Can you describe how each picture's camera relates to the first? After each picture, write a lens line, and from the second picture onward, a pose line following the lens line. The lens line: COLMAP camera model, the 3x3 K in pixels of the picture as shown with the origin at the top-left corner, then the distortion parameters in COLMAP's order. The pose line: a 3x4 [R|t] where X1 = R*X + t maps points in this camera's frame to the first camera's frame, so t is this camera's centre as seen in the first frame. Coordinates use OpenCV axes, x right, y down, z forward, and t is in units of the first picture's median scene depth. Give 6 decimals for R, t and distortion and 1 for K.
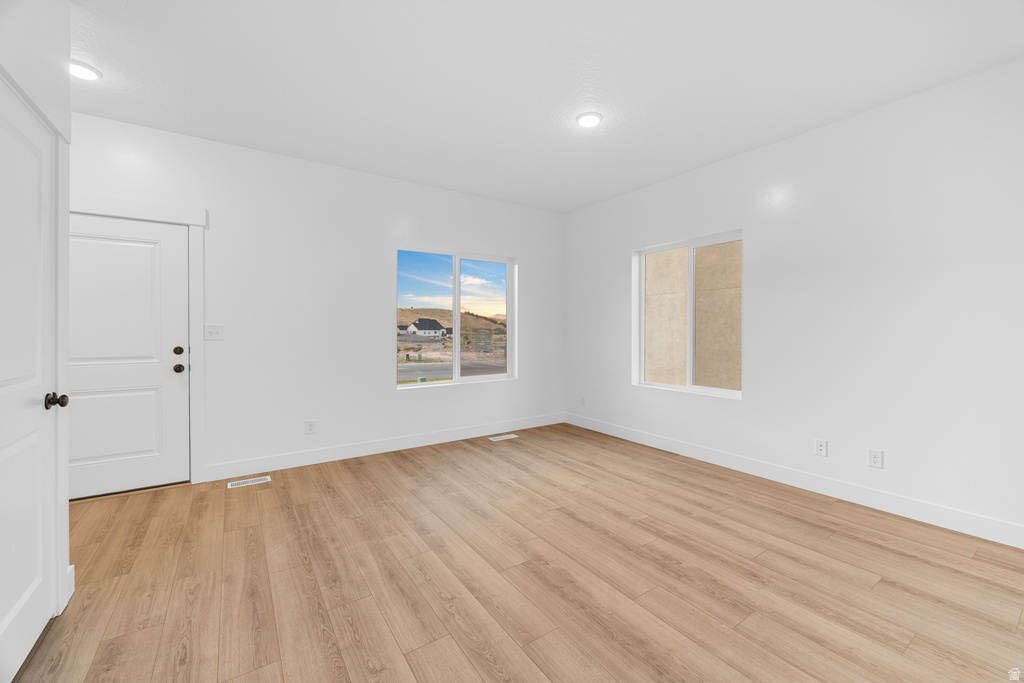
lens RADIAL K [[411.2, 0, 513.1], [0, 411.2, 335.8], [0, 0, 1]] dist [-0.010583, 0.000873]
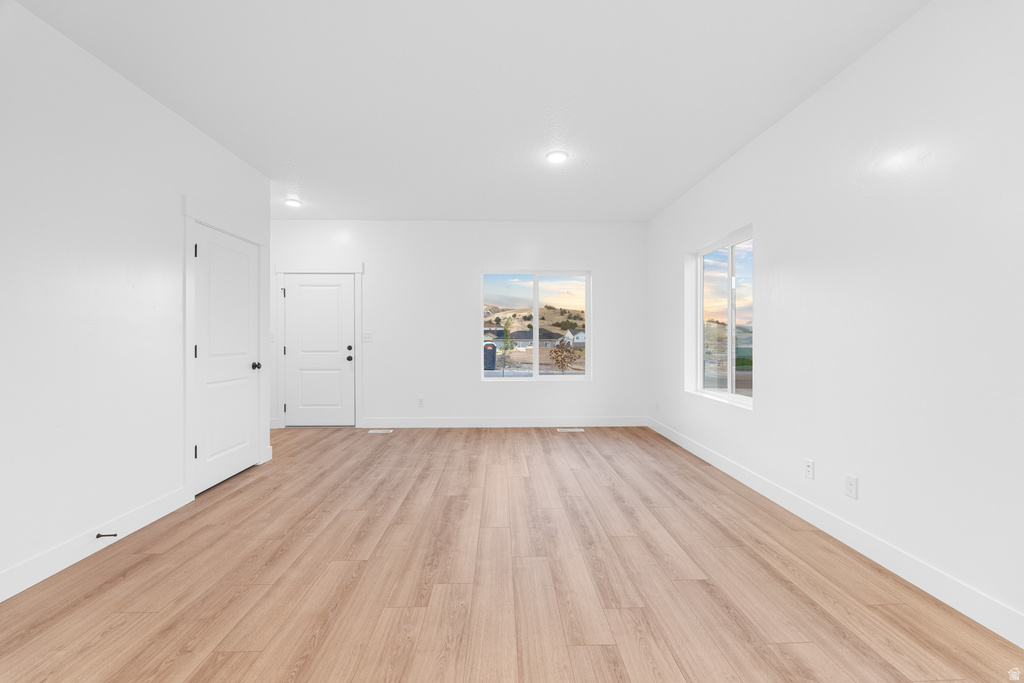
lens RADIAL K [[411.2, 0, 513.2], [0, 411.2, 340.4], [0, 0, 1]] dist [-0.010583, 0.000873]
pose [[0.840201, 0.002214, -0.542270, 0.768348], [-0.008240, 0.999928, -0.008684, 0.016495], [0.542212, 0.011764, 0.840159, -0.077012]]
